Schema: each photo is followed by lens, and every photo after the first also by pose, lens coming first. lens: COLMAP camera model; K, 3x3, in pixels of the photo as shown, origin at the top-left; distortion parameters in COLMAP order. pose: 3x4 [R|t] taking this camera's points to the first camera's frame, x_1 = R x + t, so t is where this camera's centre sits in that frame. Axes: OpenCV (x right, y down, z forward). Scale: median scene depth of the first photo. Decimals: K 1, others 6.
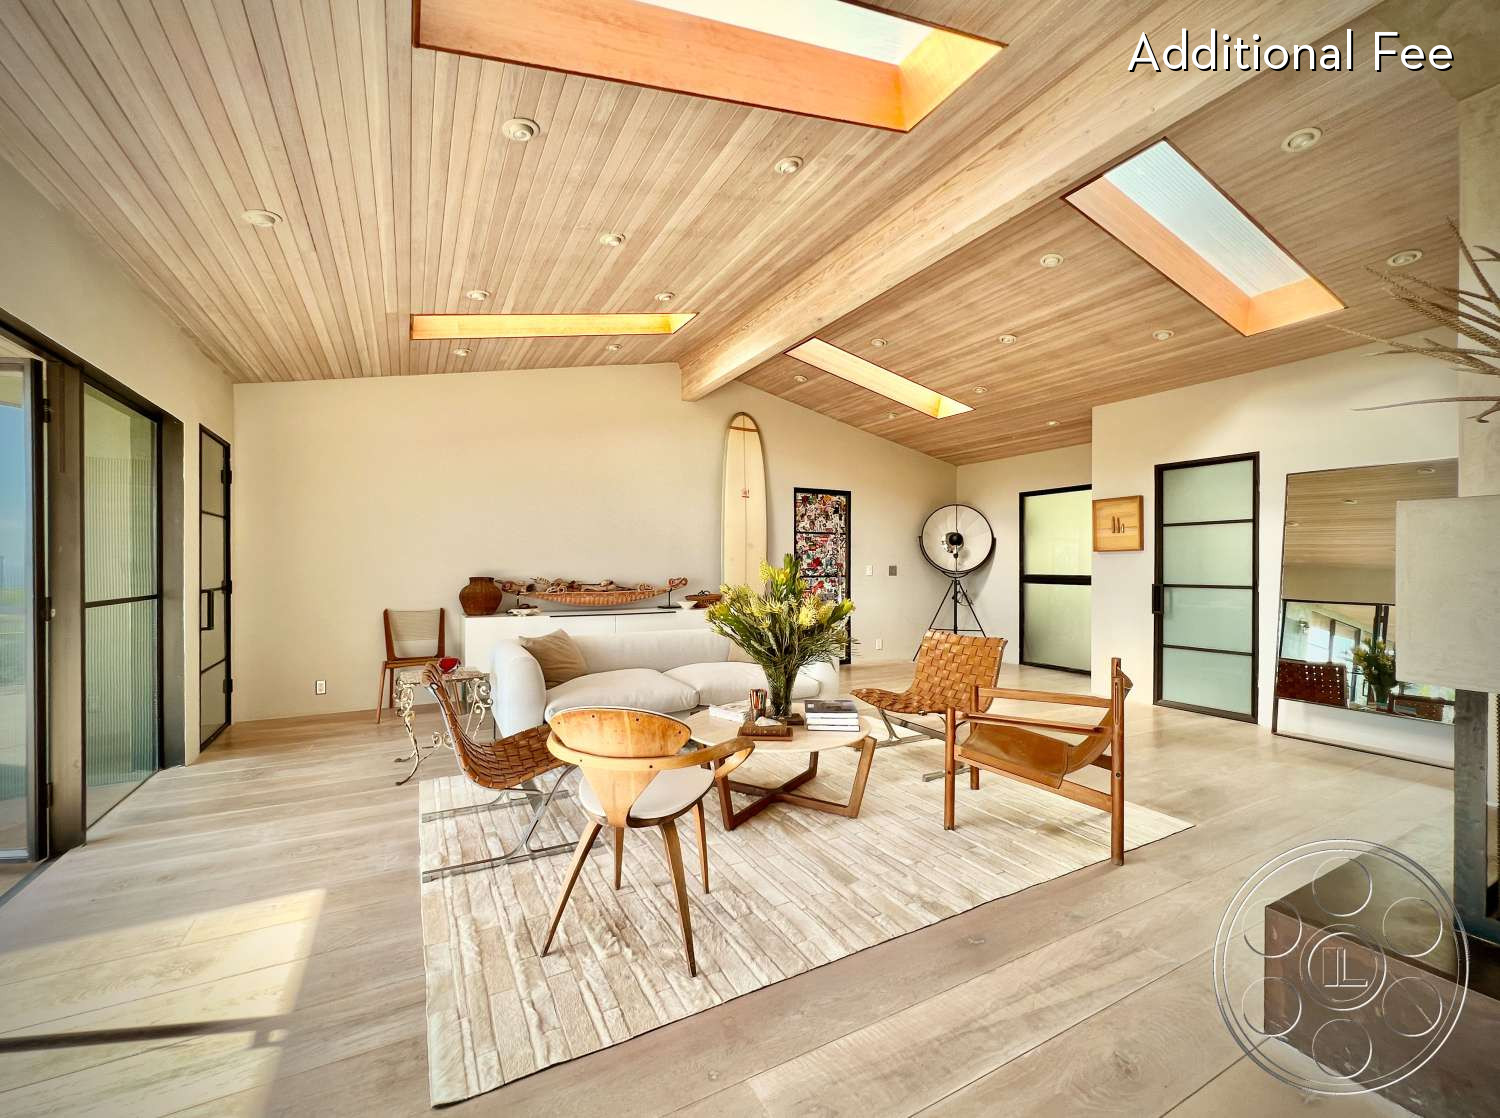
lens RADIAL K [[629.7, 0, 750.0], [0, 629.7, 559.0], [0, 0, 1]] dist [0.001609, 0.000075]
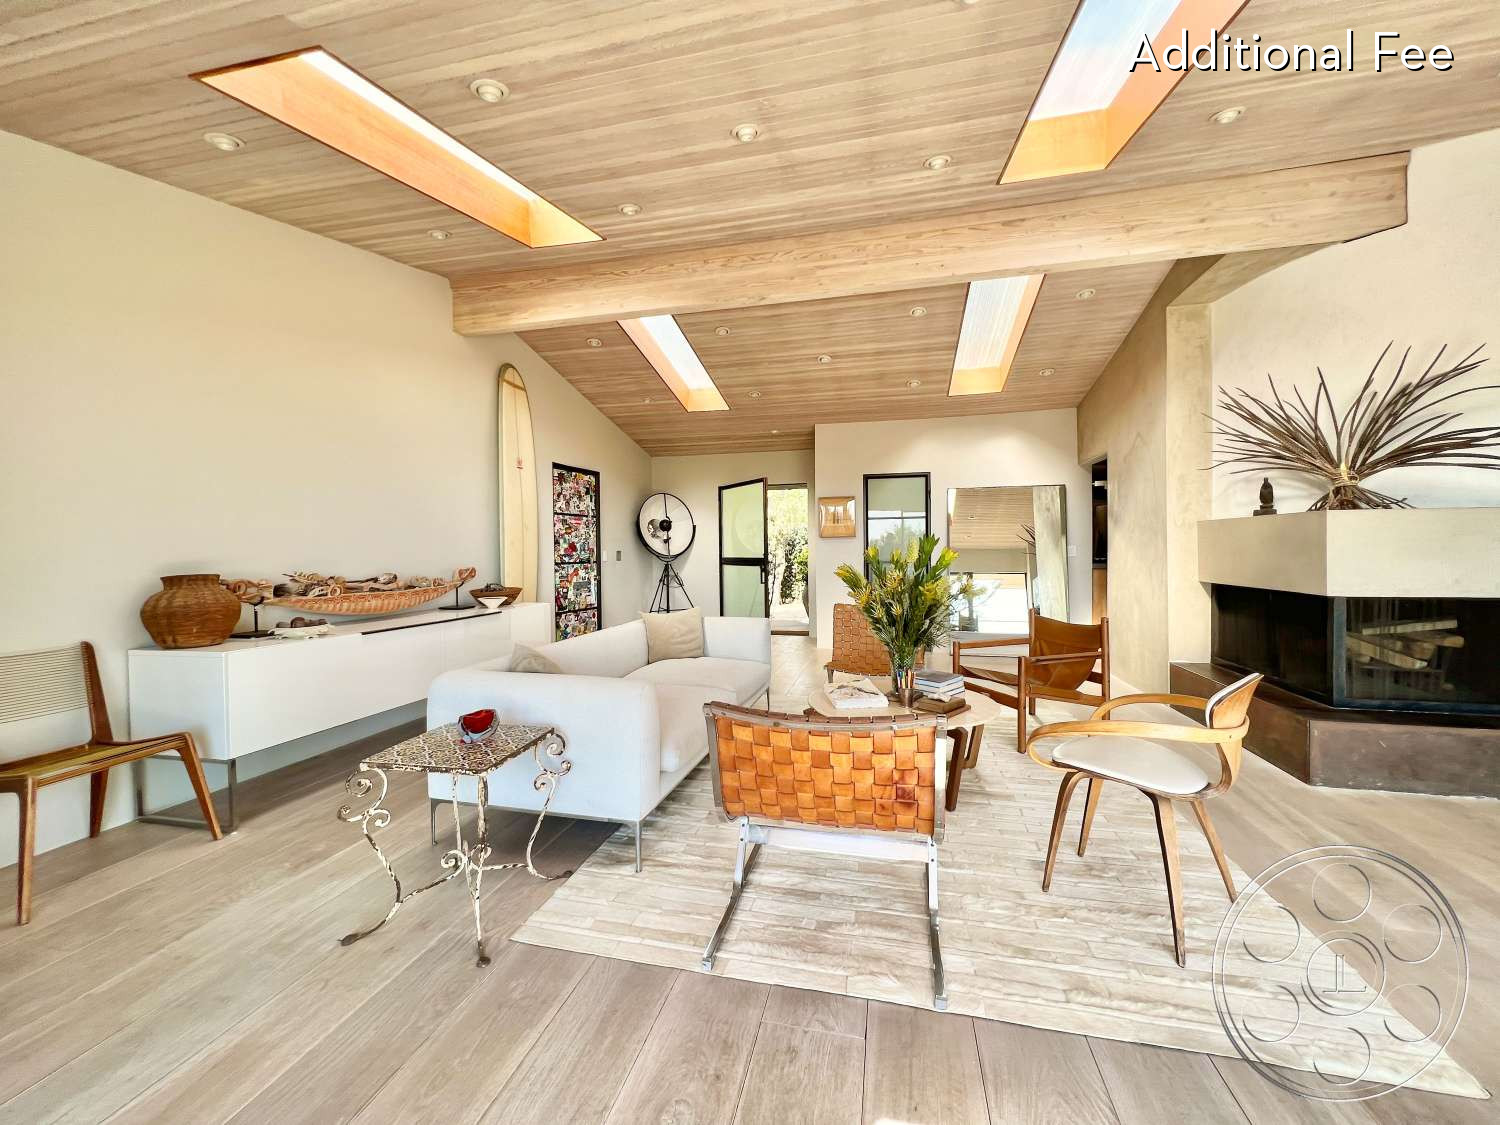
lens RADIAL K [[601.7, 0, 750.5], [0, 601.7, 547.9], [0, 0, 1]] dist [-0.000976, -0.000132]
pose [[0.663984, -0.004134, 0.747736, -0.371039], [0.003601, 0.999991, 0.002332, 0.005046], [-0.747738, 0.001144, 0.663993, 0.236529]]
